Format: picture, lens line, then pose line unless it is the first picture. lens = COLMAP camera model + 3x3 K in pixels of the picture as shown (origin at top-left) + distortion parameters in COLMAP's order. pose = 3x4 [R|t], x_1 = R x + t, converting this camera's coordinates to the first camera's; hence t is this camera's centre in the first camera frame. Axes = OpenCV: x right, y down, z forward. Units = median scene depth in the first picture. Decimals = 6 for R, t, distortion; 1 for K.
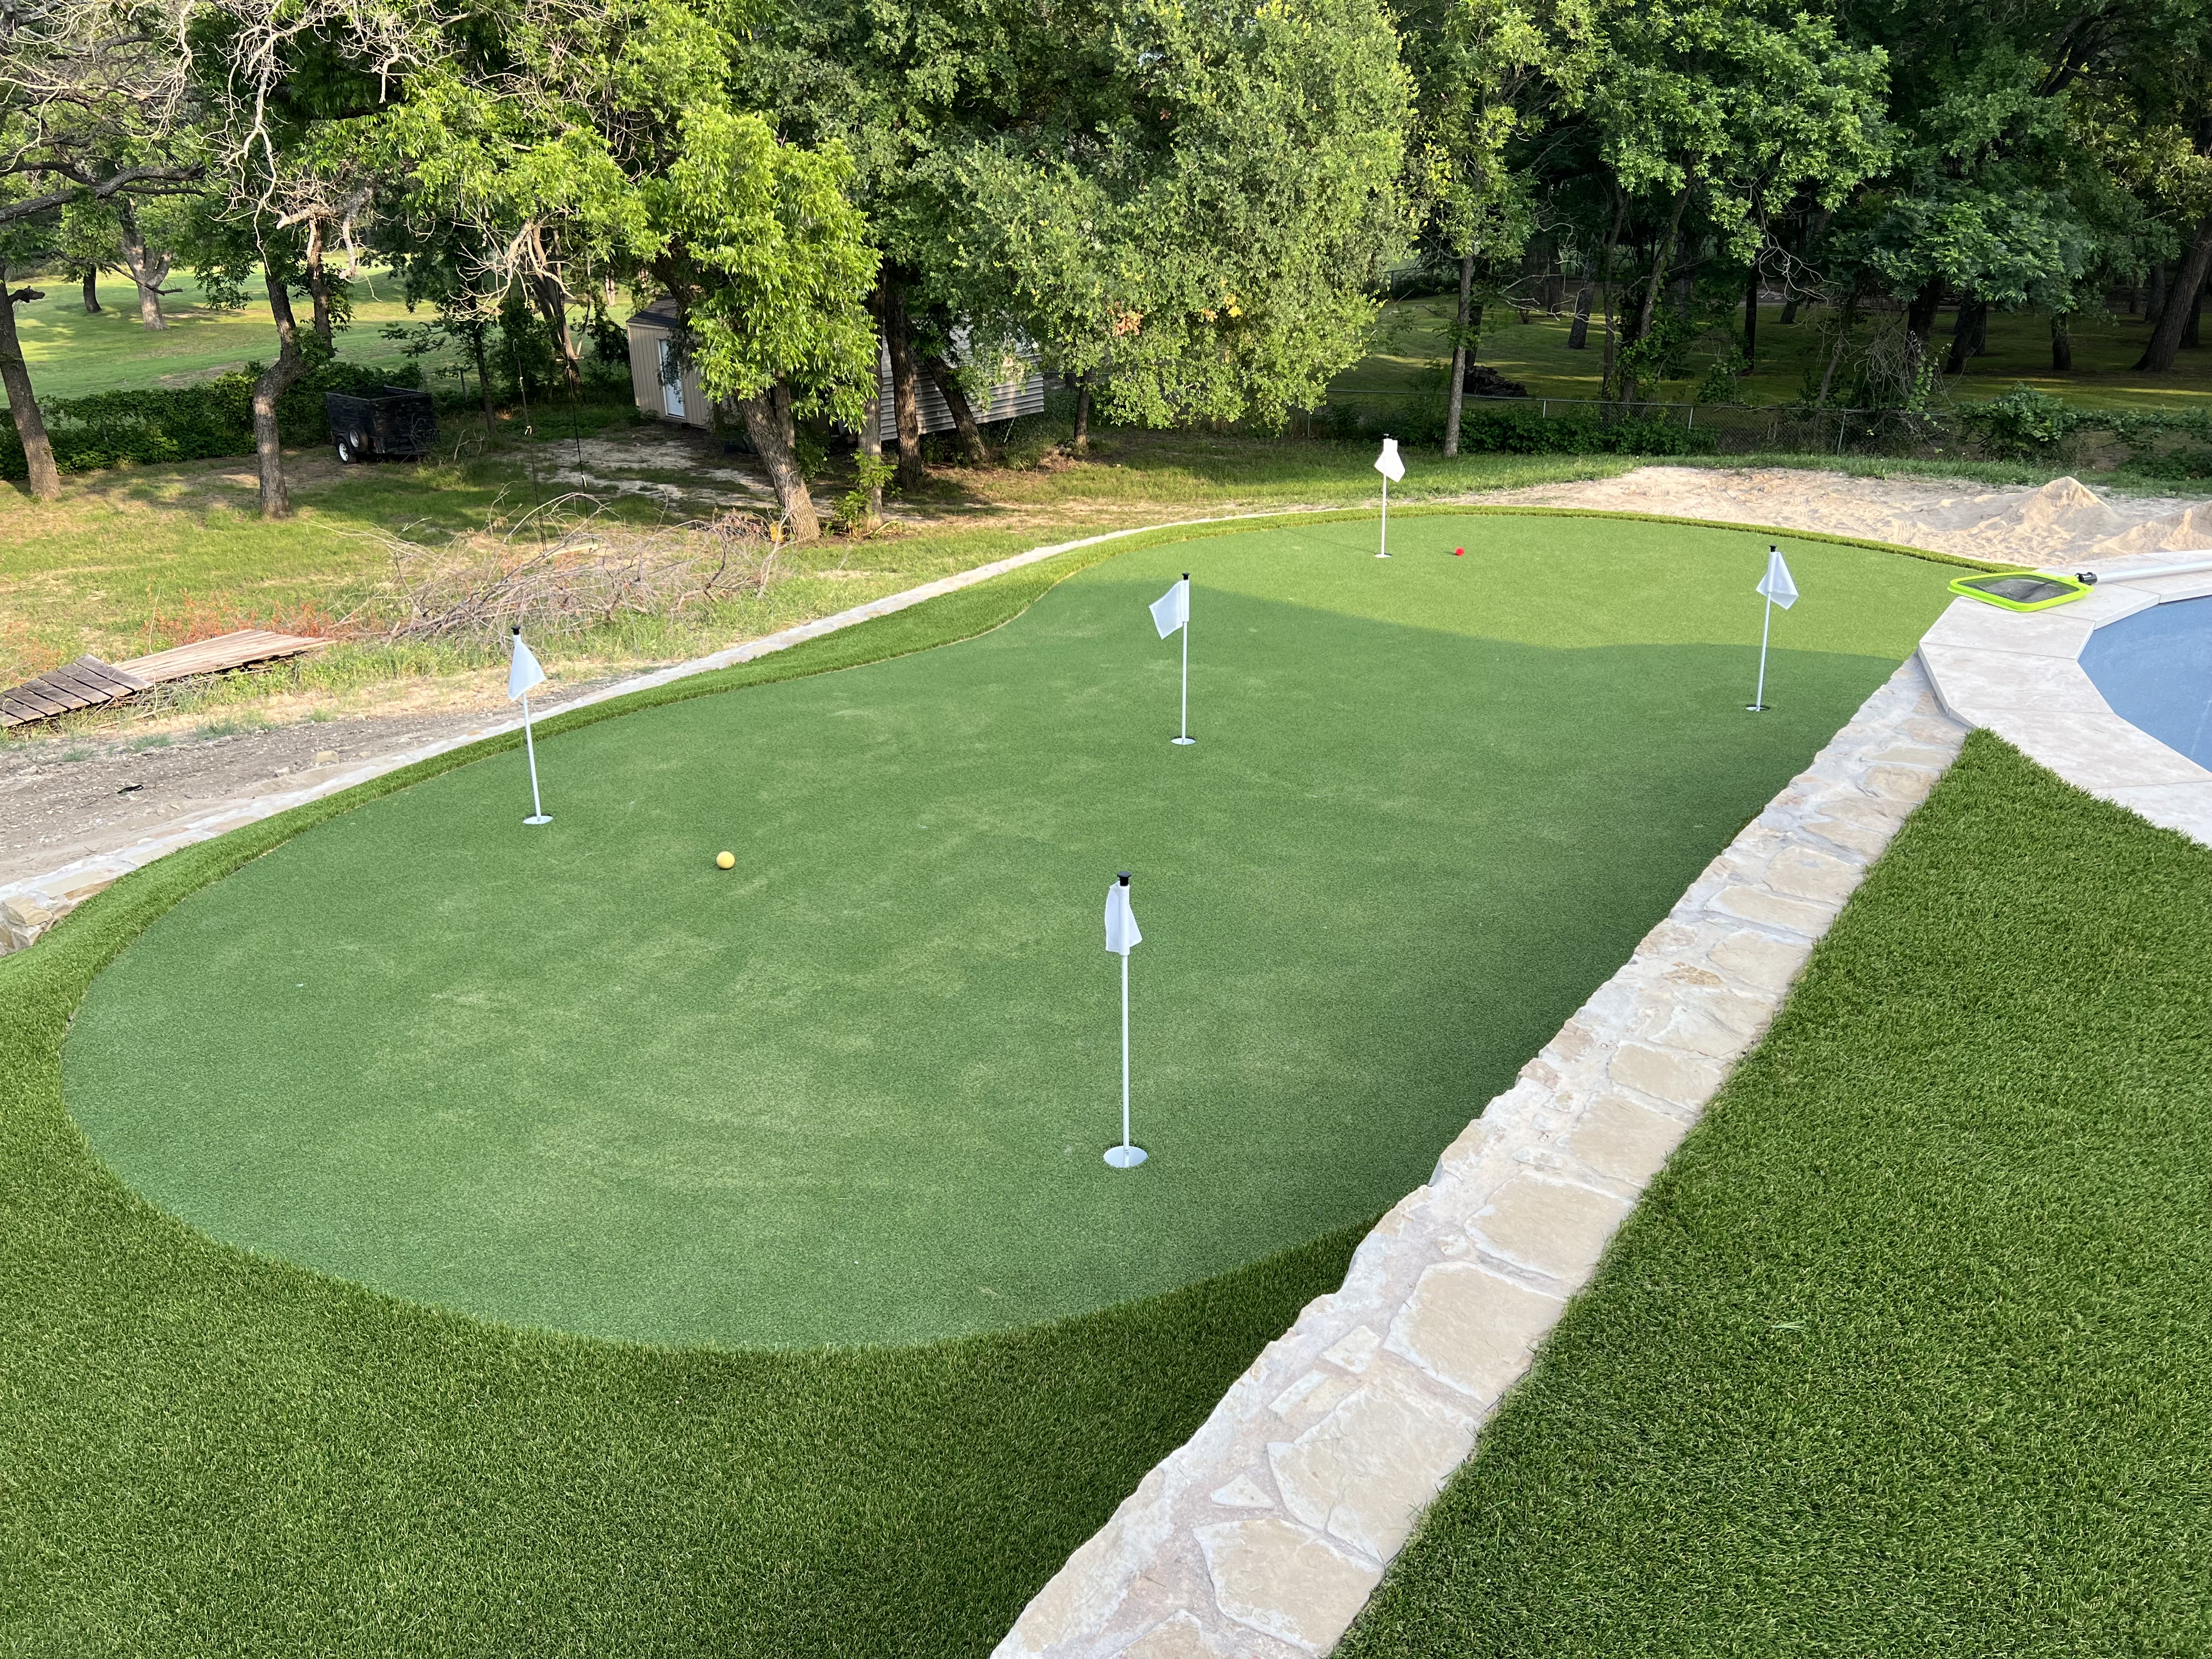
lens RADIAL K [[1690.5, 0, 1126.8], [0, 1690.5, 815.2], [0, 0, 1]] dist [0.069542, -0.076672]
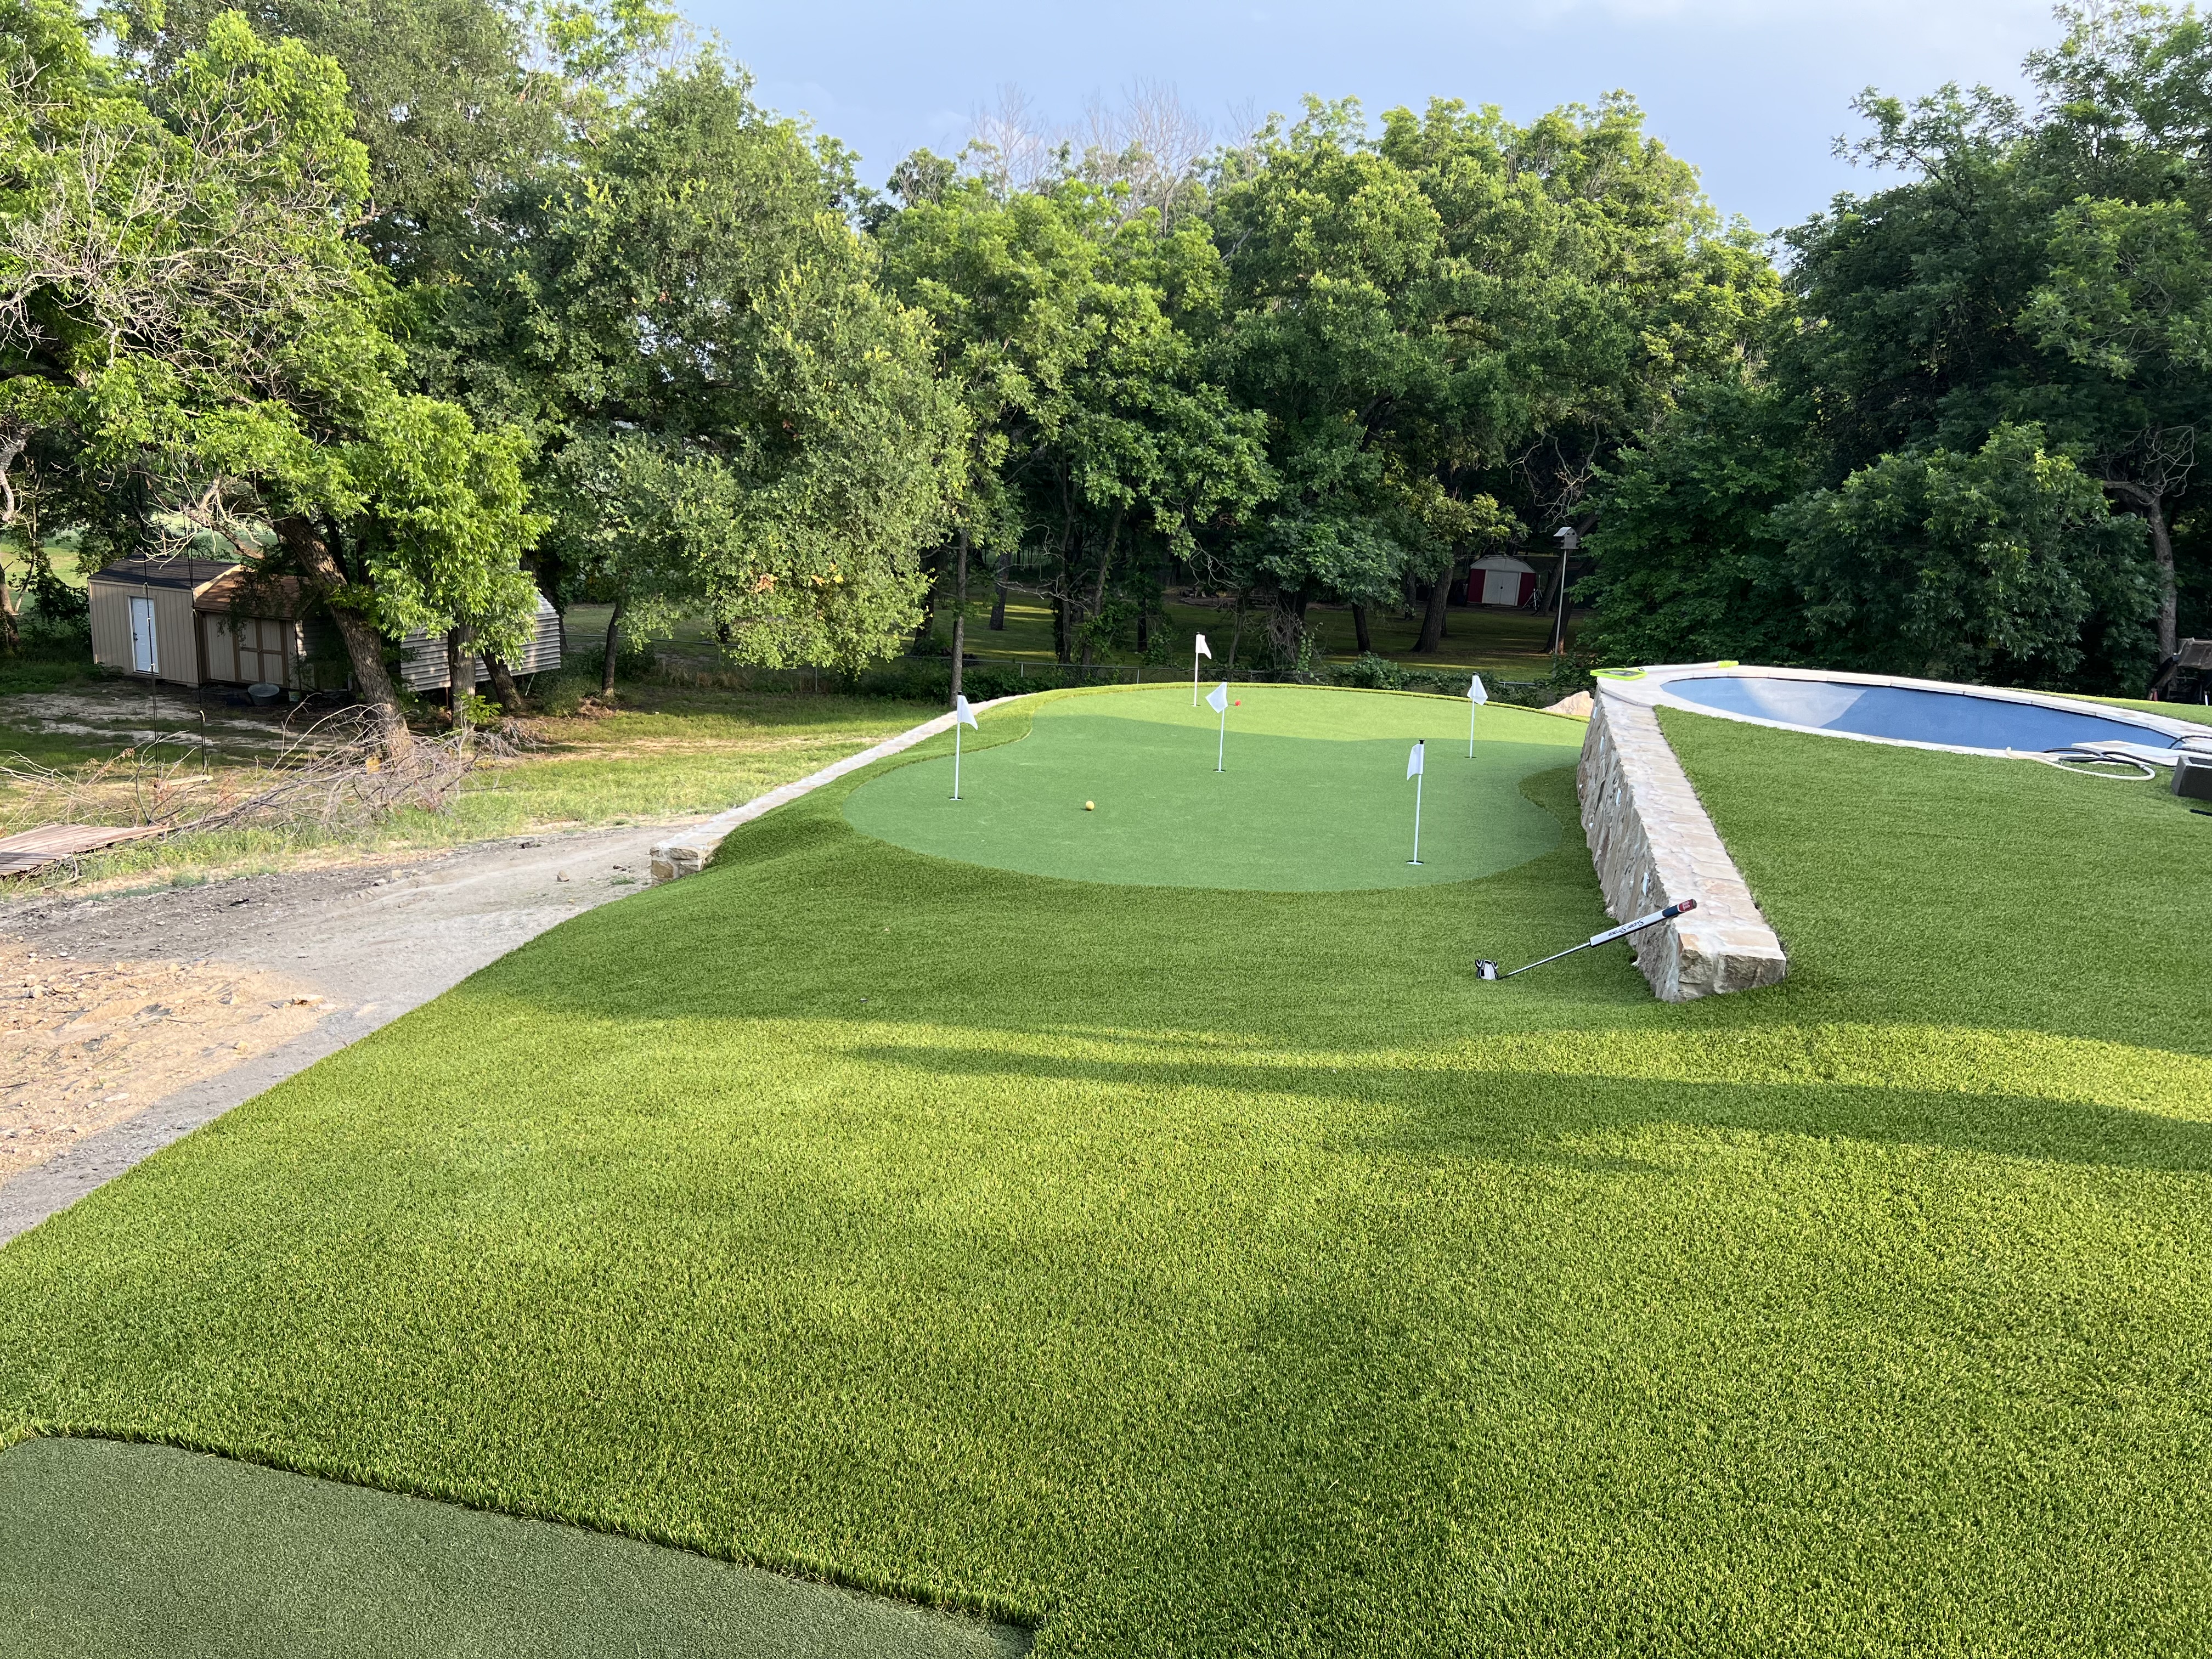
lens RADIAL K [[1690.5, 0, 1100.8], [0, 1690.5, 849.8], [0, 0, 1]] dist [0.069542, -0.076672]
pose [[0.931244, -0.027480, 0.363358, -0.224608], [0.079857, 0.988303, -0.129921, 0.079421], [-0.355538, 0.150005, 0.922546, -0.188707]]
